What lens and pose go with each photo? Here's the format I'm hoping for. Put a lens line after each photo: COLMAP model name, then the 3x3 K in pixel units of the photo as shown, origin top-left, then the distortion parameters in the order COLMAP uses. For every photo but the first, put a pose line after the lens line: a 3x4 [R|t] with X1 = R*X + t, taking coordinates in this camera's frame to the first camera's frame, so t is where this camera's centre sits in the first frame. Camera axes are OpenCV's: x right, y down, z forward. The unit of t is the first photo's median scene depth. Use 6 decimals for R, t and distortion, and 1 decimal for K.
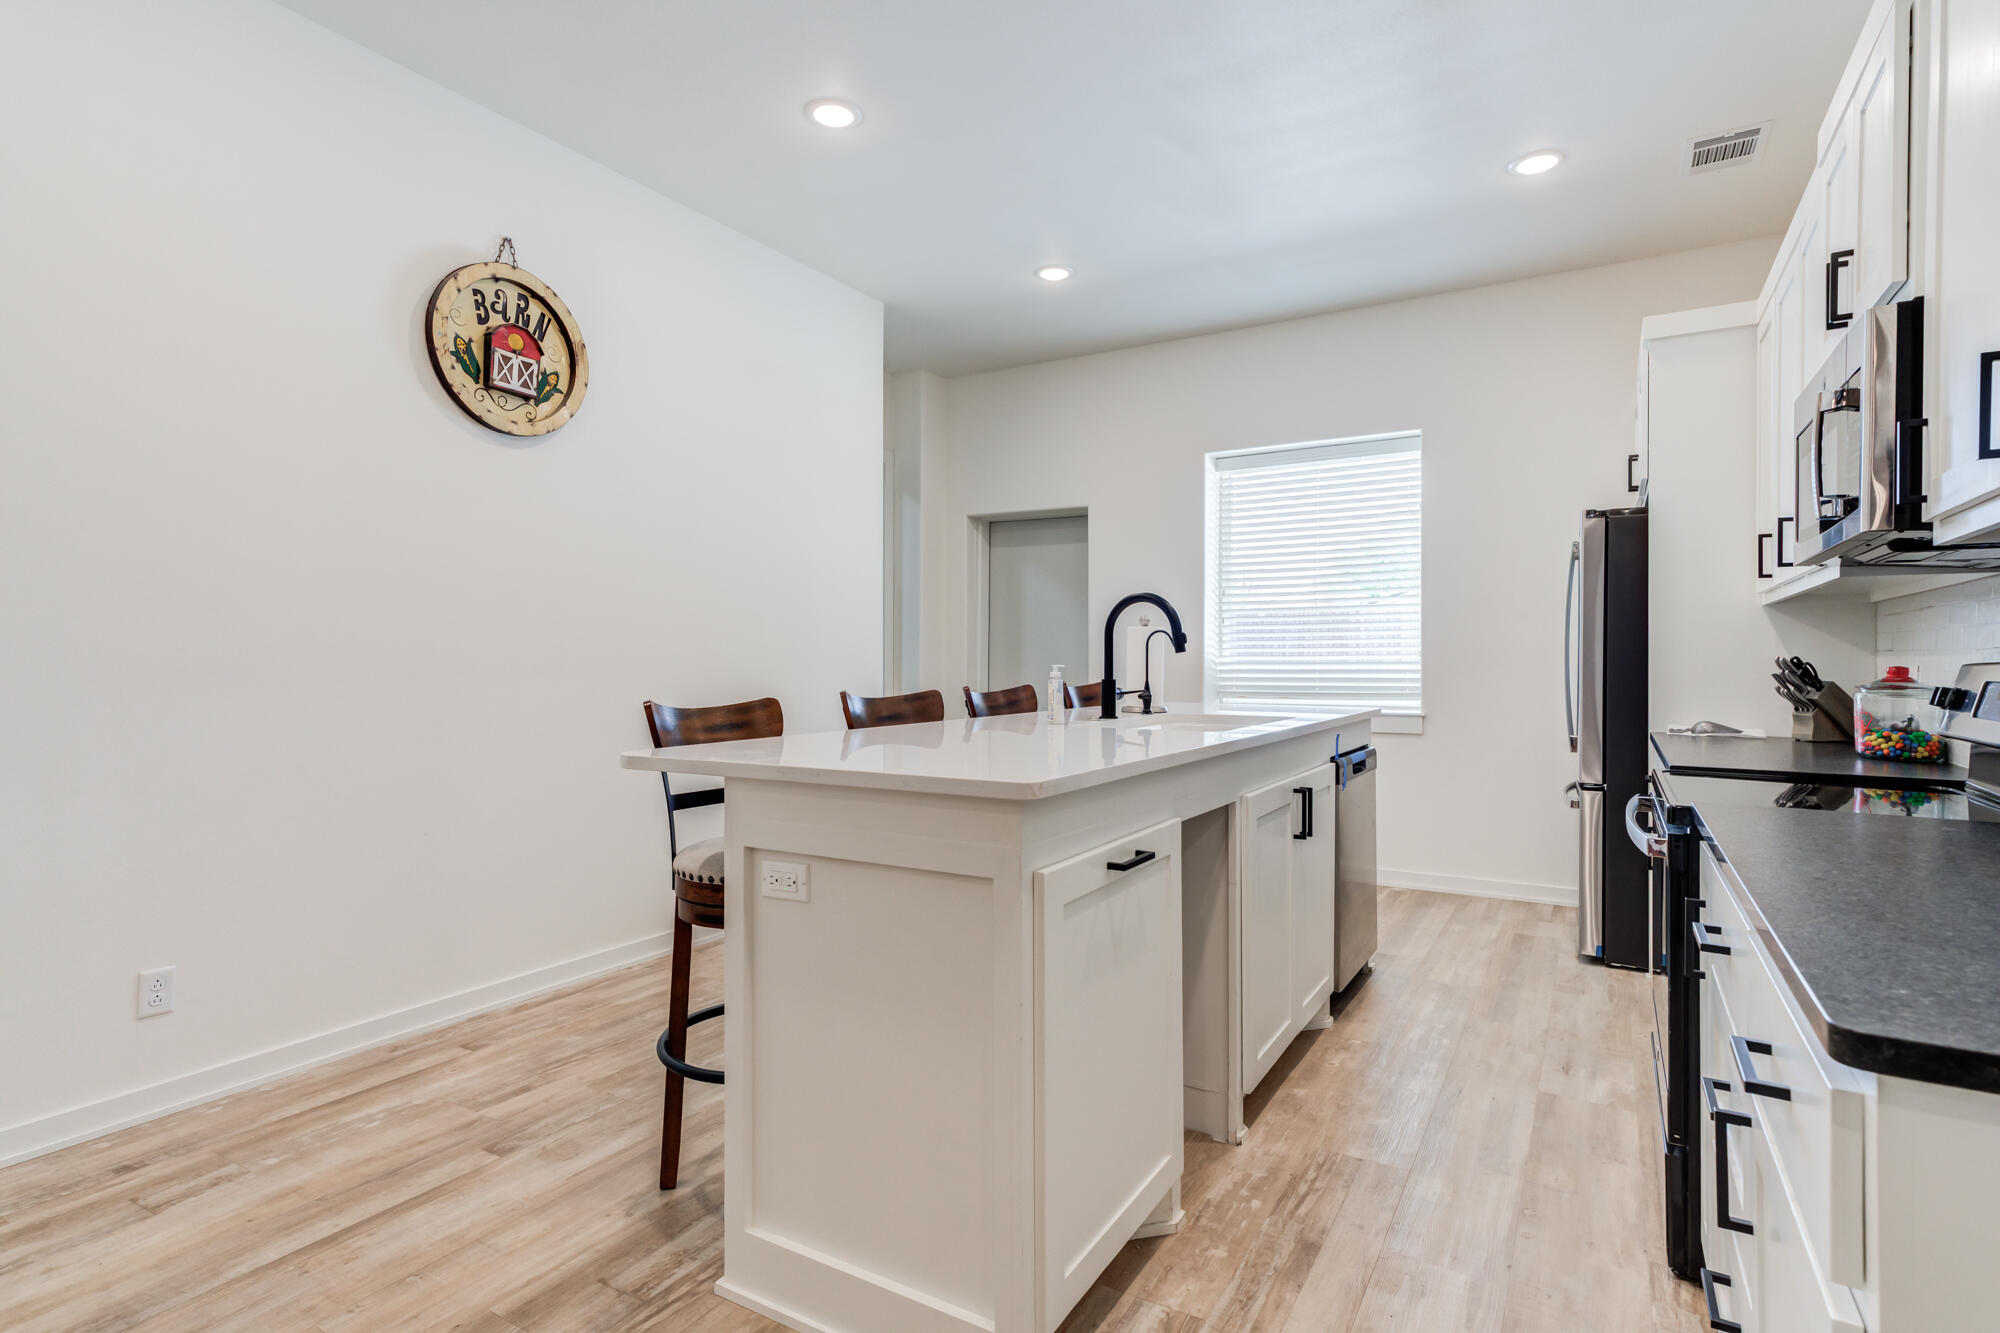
lens RADIAL K [[973.7, 0, 1004.2], [0, 973.7, 658.0], [0, 0, 1]] dist [0.001739, -0.000588]
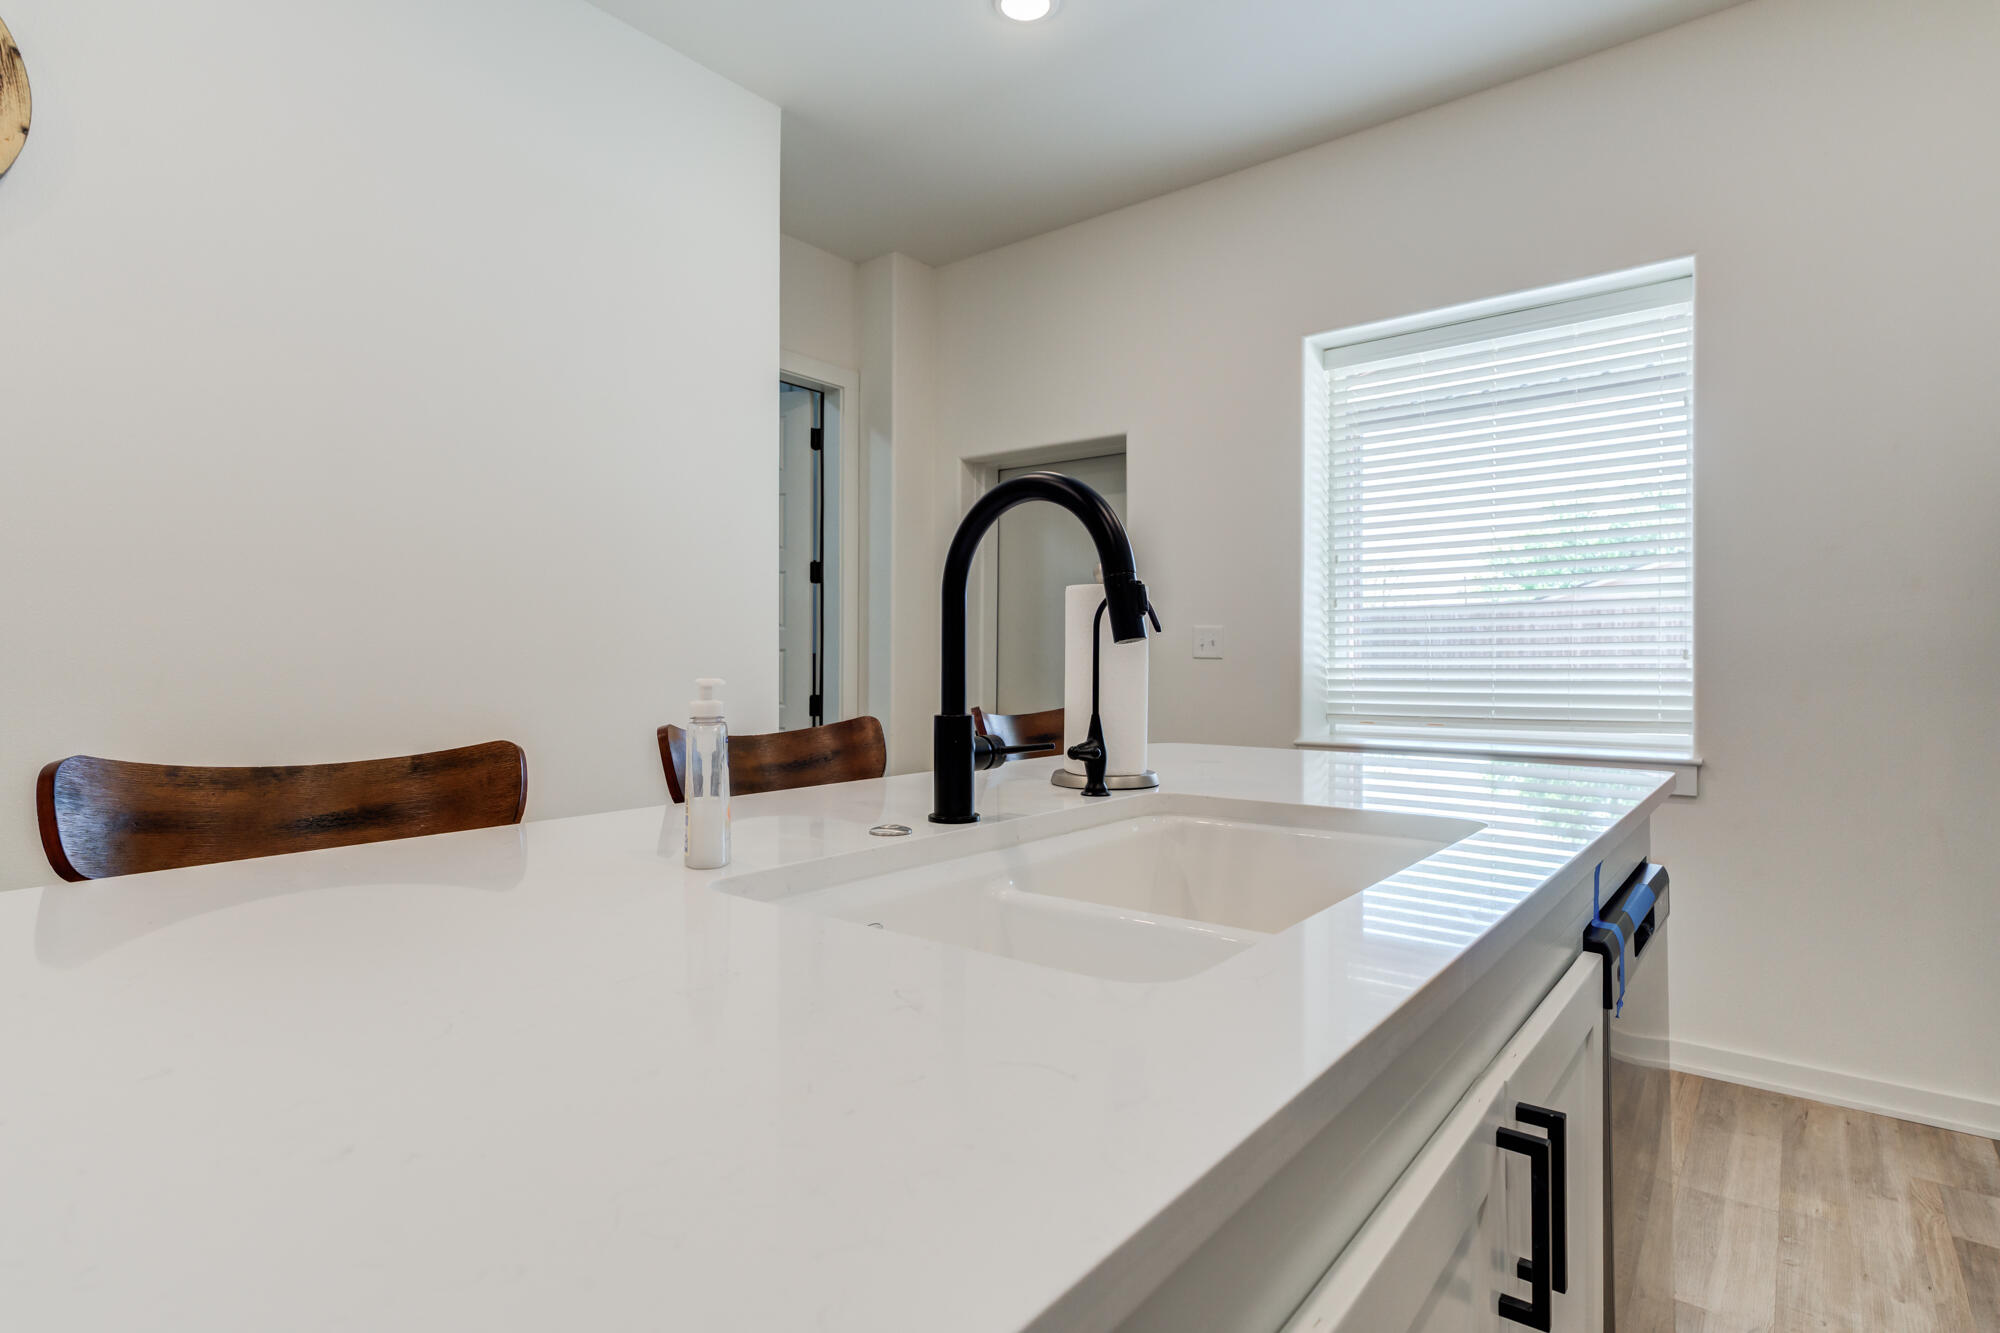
lens RADIAL K [[973.7, 0, 984.5], [0, 973.7, 658.6], [0, 0, 1]] dist [0.001739, -0.000588]
pose [[0.988907, -0.000106, -0.148538, 0.111623], [-0.000356, 0.999995, -0.003084, 0.000393], [0.148538, 0.003103, 0.988902, 0.405293]]
